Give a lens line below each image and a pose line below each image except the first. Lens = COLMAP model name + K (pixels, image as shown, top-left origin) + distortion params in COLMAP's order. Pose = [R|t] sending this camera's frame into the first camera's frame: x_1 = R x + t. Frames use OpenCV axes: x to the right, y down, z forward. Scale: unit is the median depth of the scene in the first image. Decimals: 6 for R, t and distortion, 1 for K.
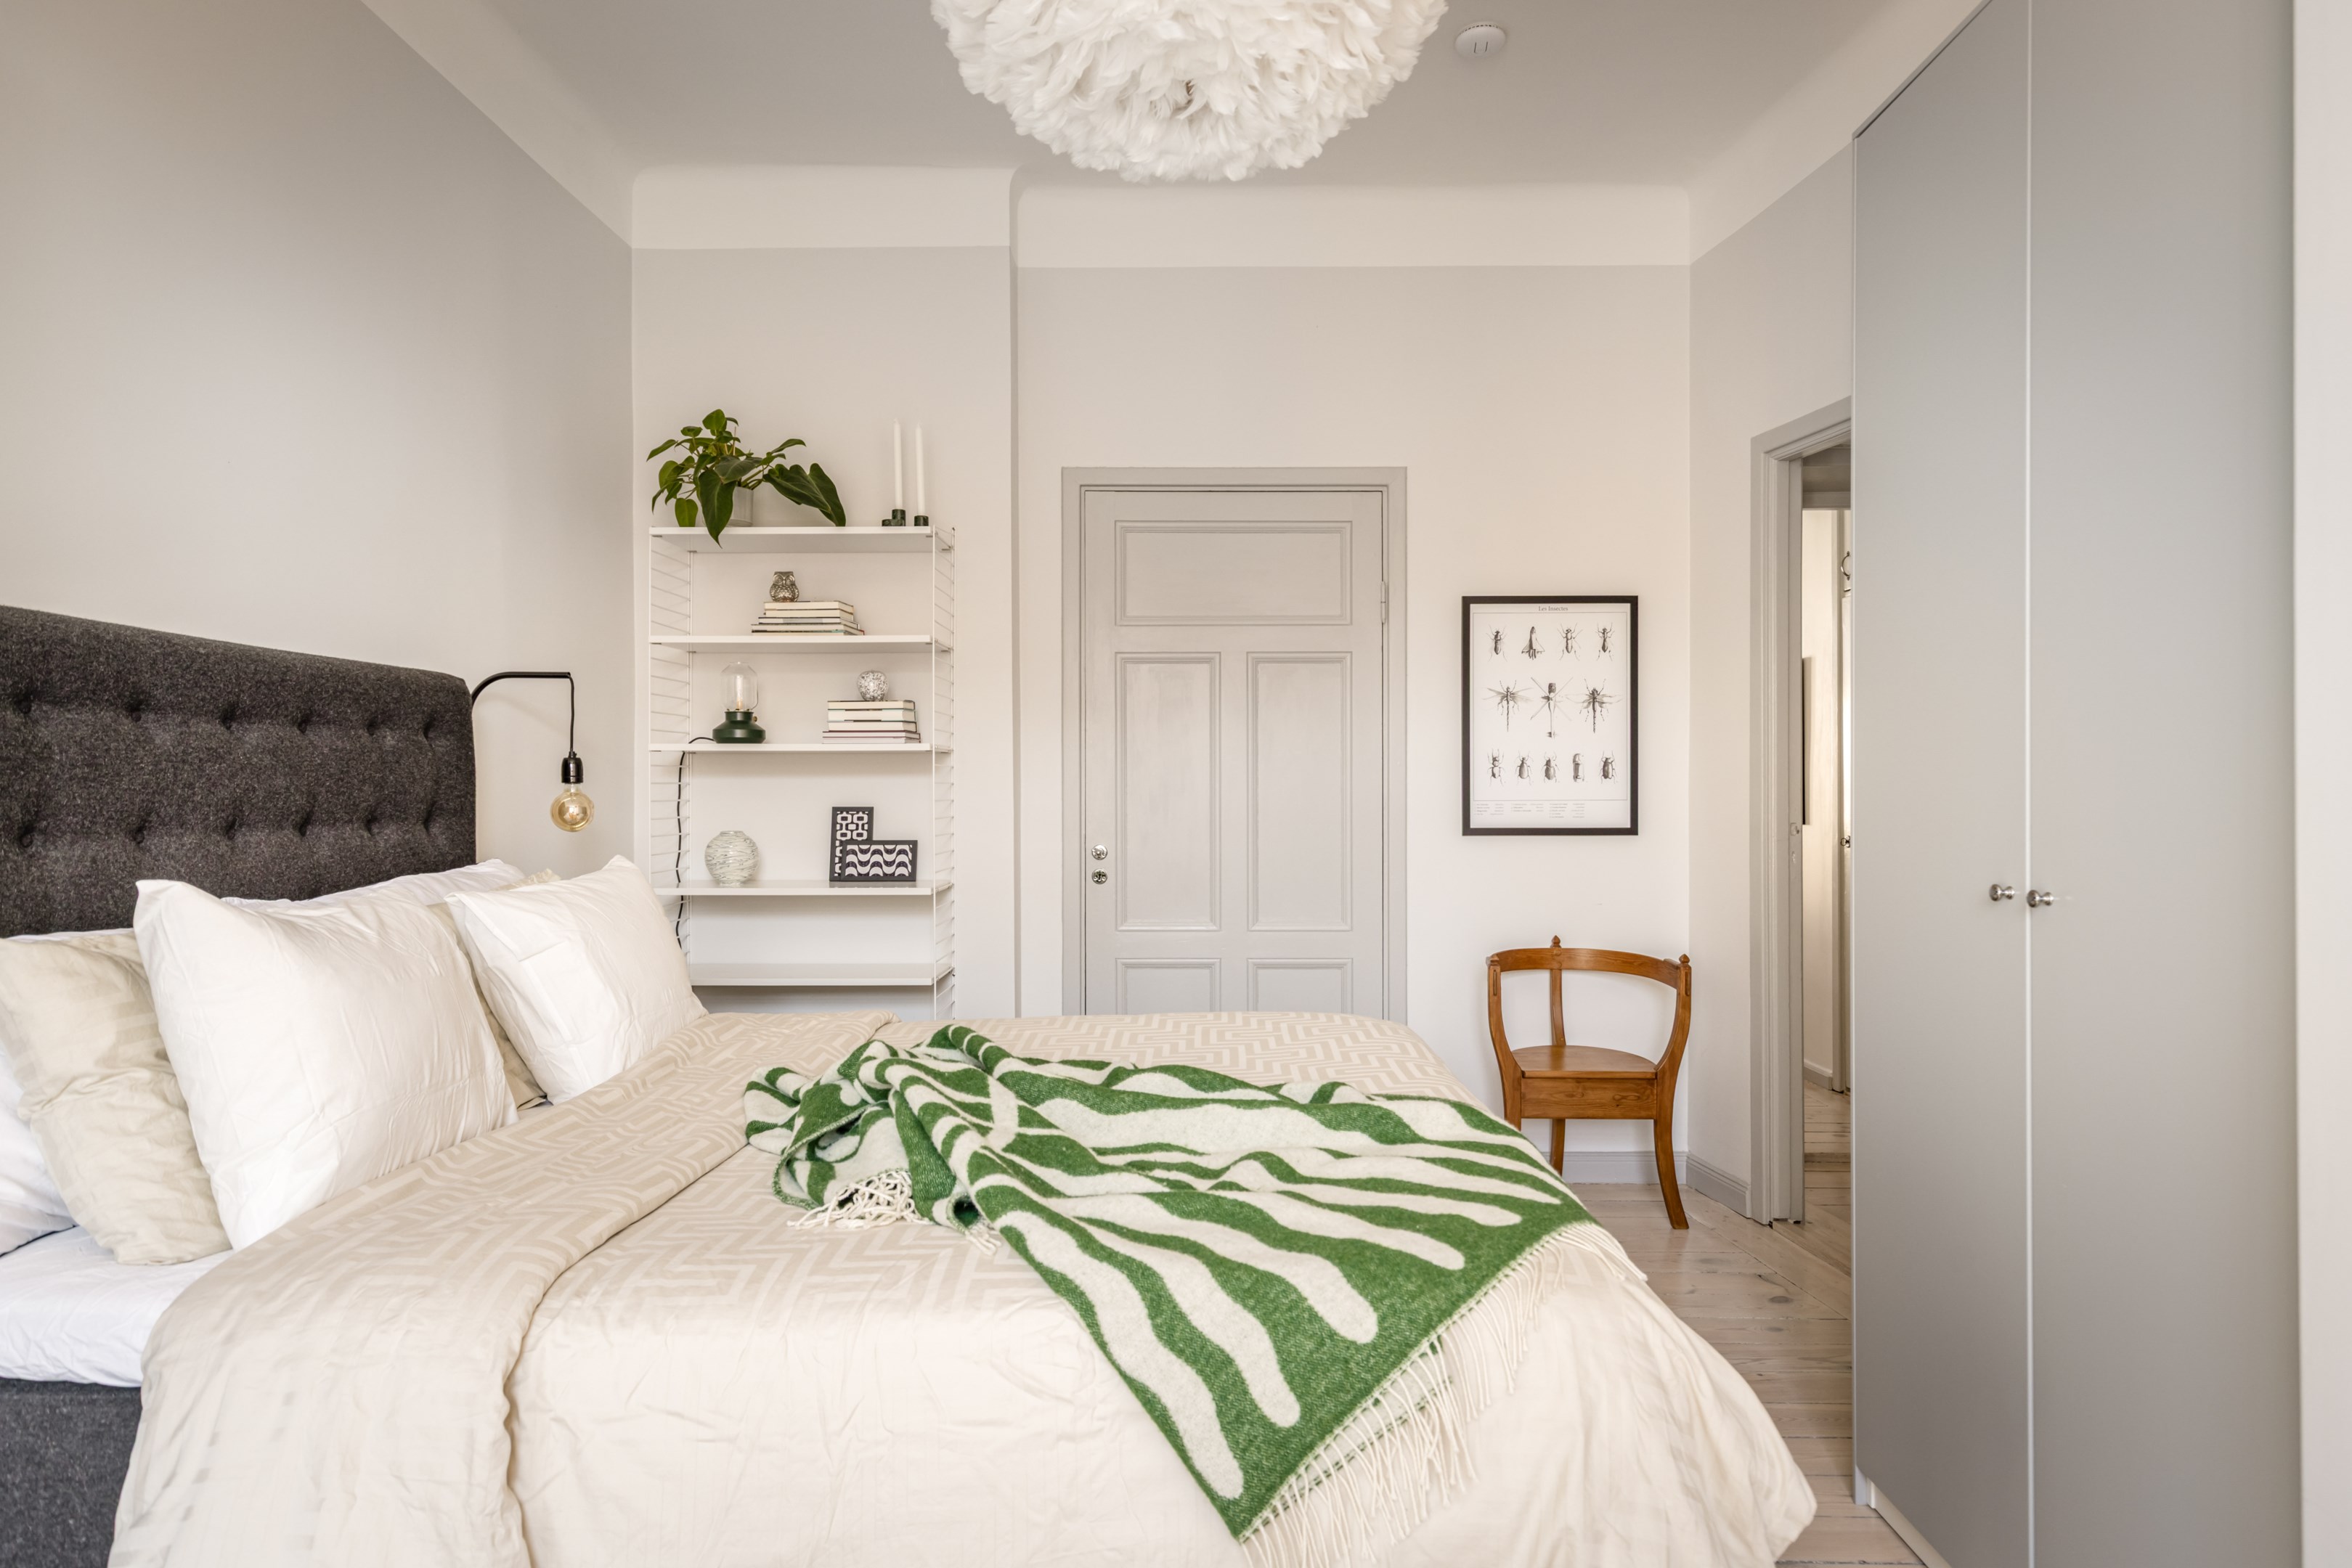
lens RADIAL K [[1333.3, 0, 1218.4], [0, 1333.3, 781.2], [0, 0, 1]] dist [-0.000244, -0.000093]
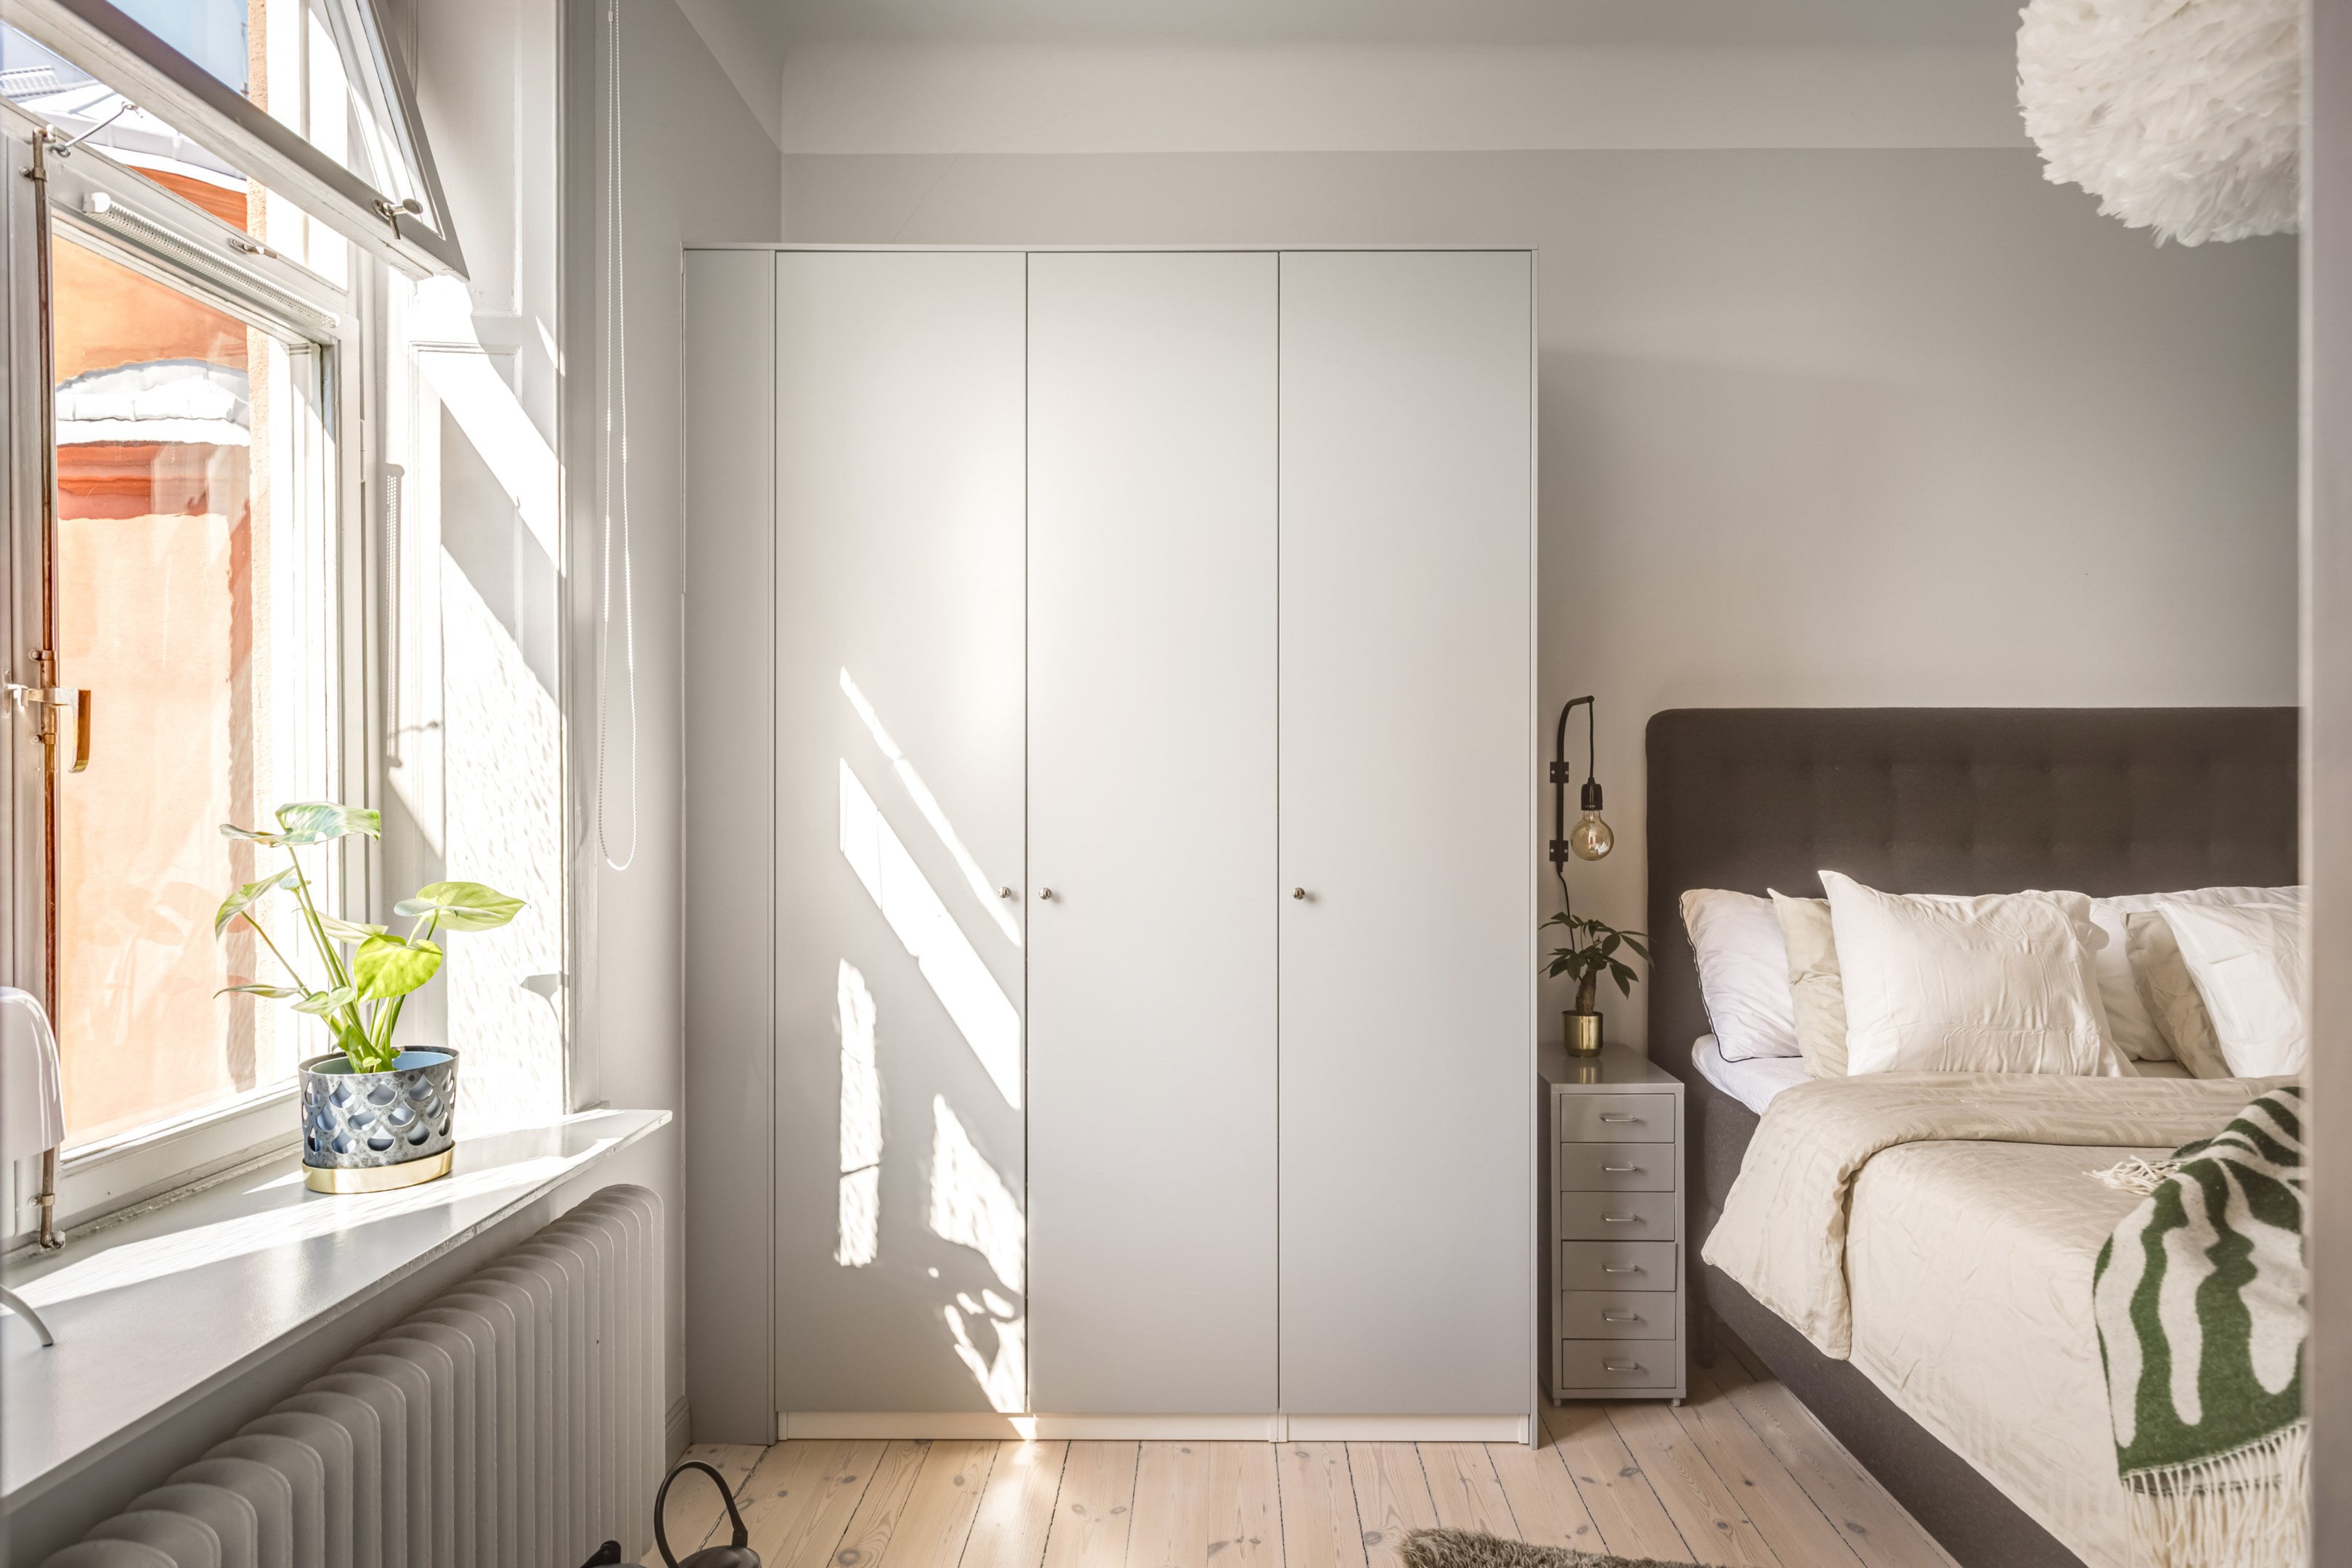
lens RADIAL K [[1333.3, 0, 1218.4], [0, 1333.3, 781.2], [0, 0, 1]] dist [-0.000244, -0.000093]
pose [[0.000965, -0.001555, -0.999998, 1.143812], [0.008439, 0.999963, -0.001547, -0.059039], [0.999964, -0.008437, 0.000978, 0.186536]]
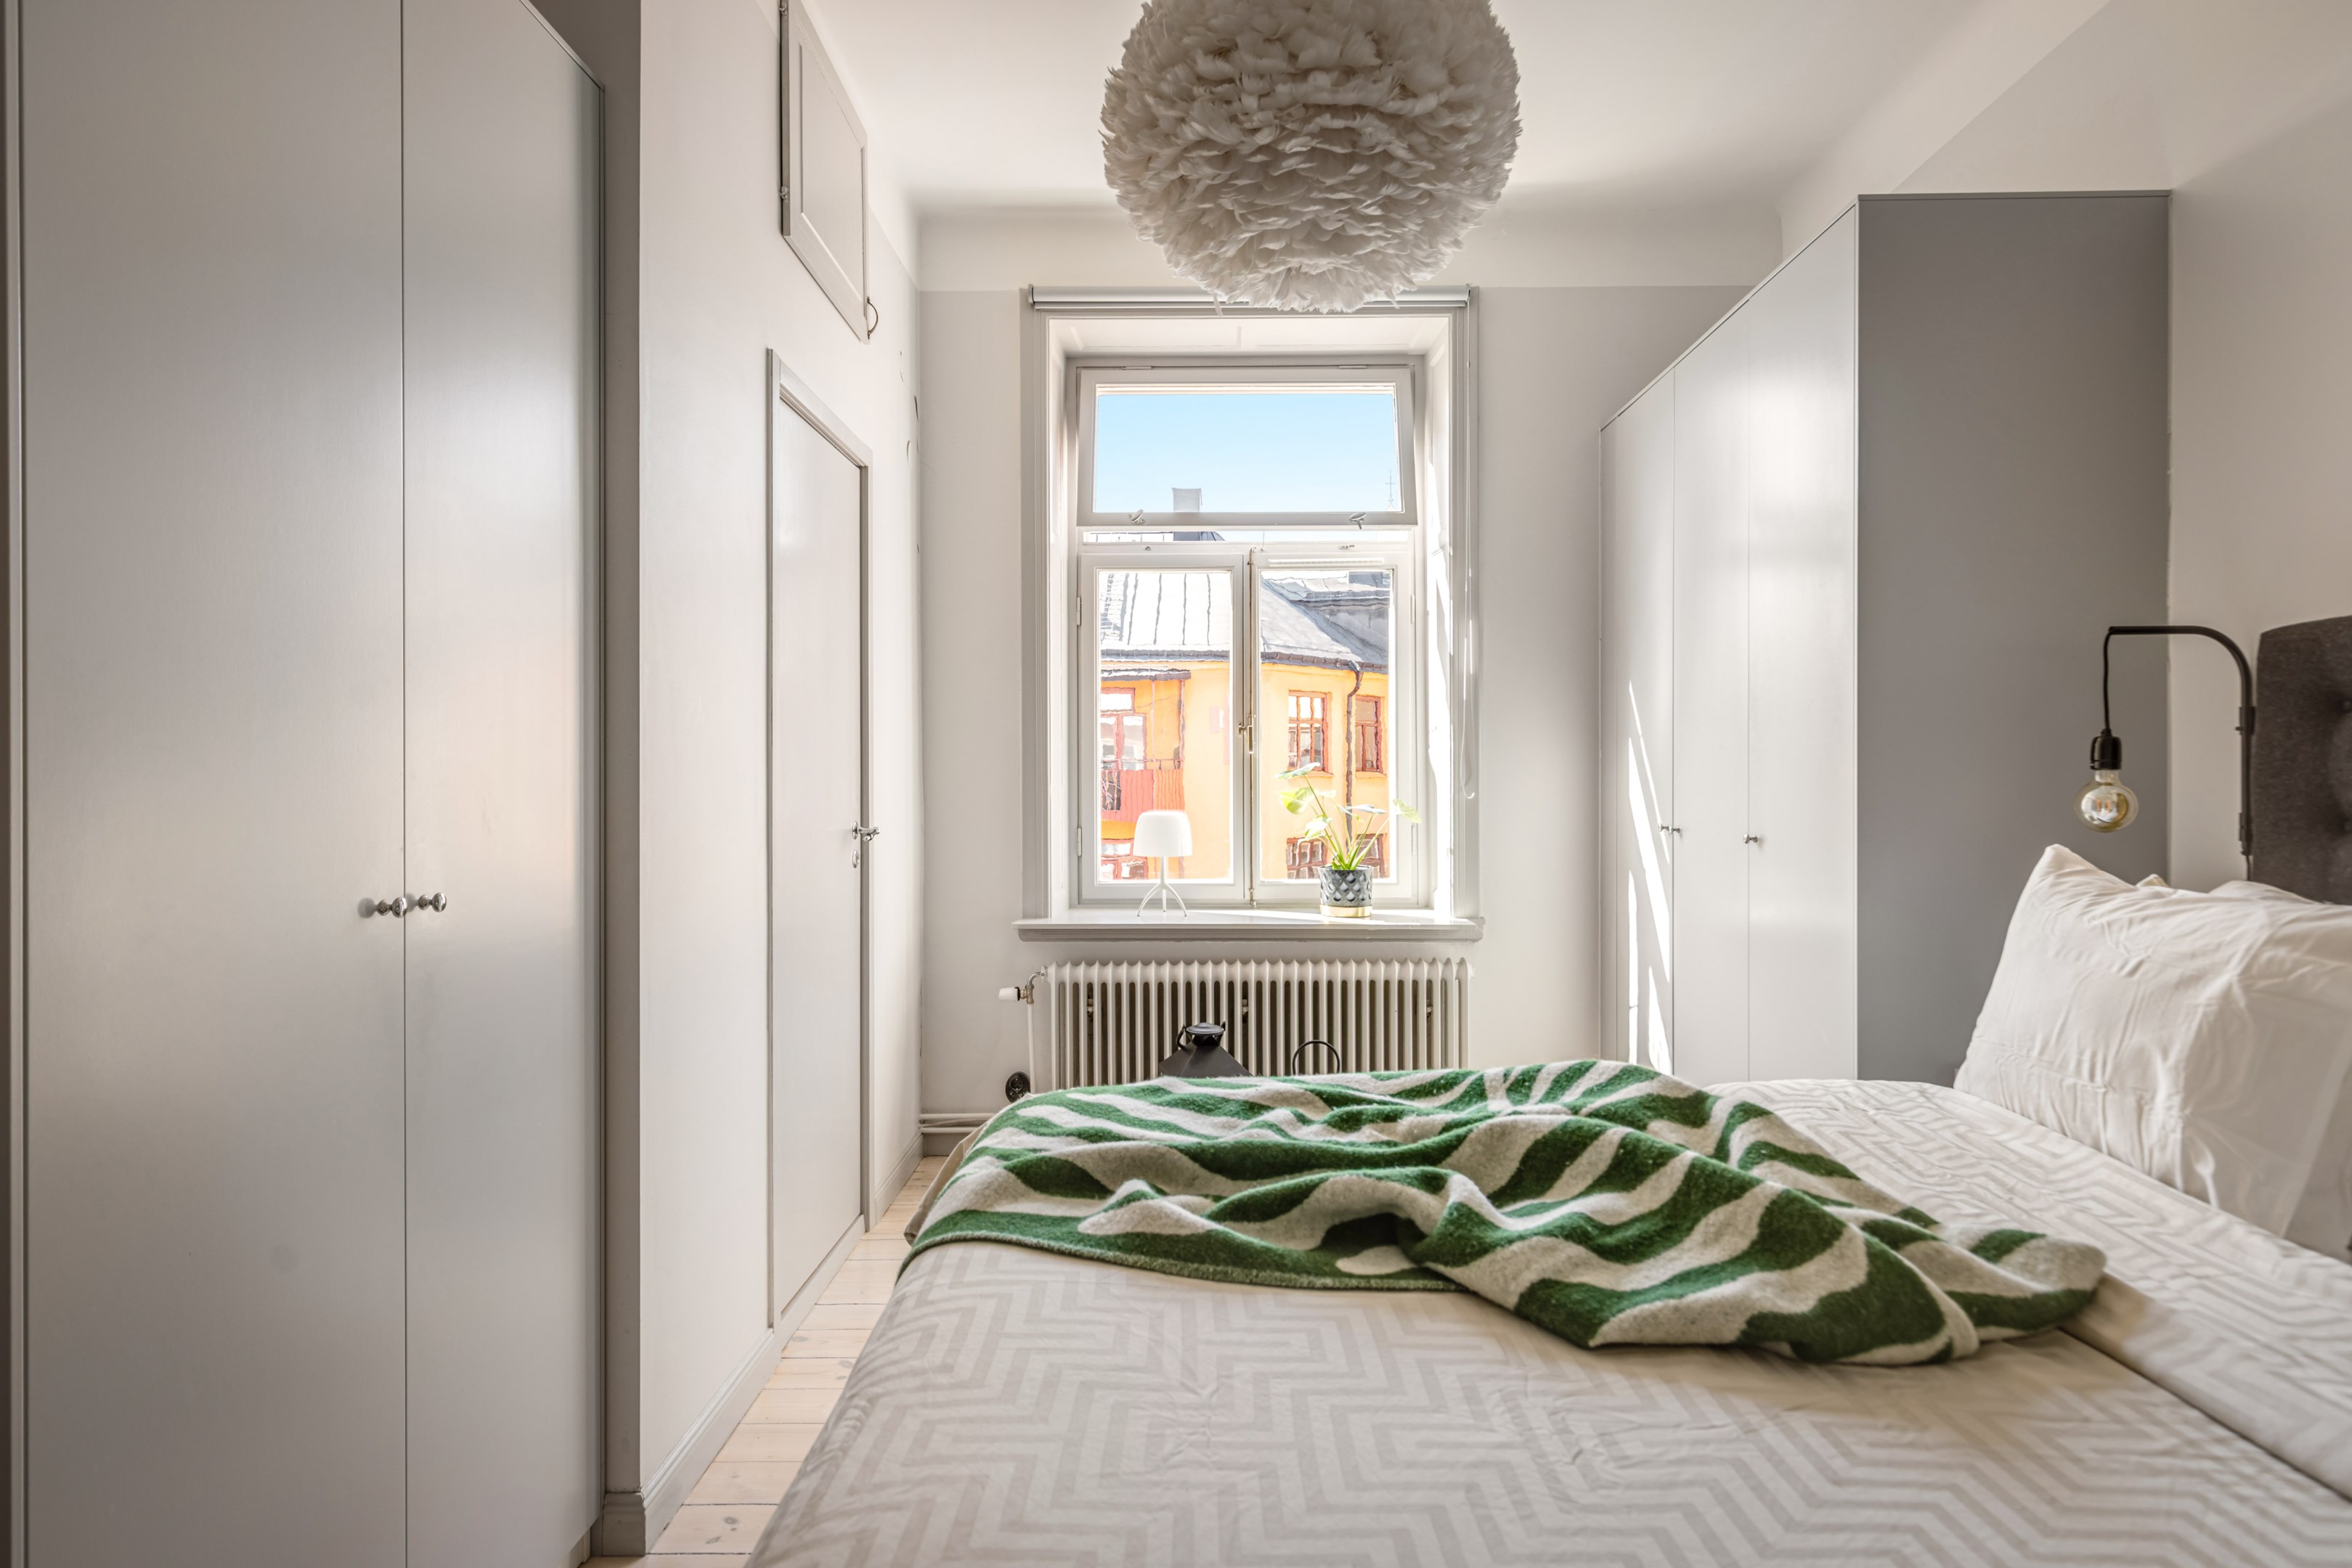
lens RADIAL K [[1278.2, 0, 1184.7], [0, 1278.2, 791.4], [0, 0, 1]] dist [0.005707, 0.000417]
pose [[-0.999985, 0.004427, 0.003083, 0.113715], [0.004439, 0.999982, 0.003924, 0.009647], [-0.003065, 0.003938, -0.999988, 2.613549]]
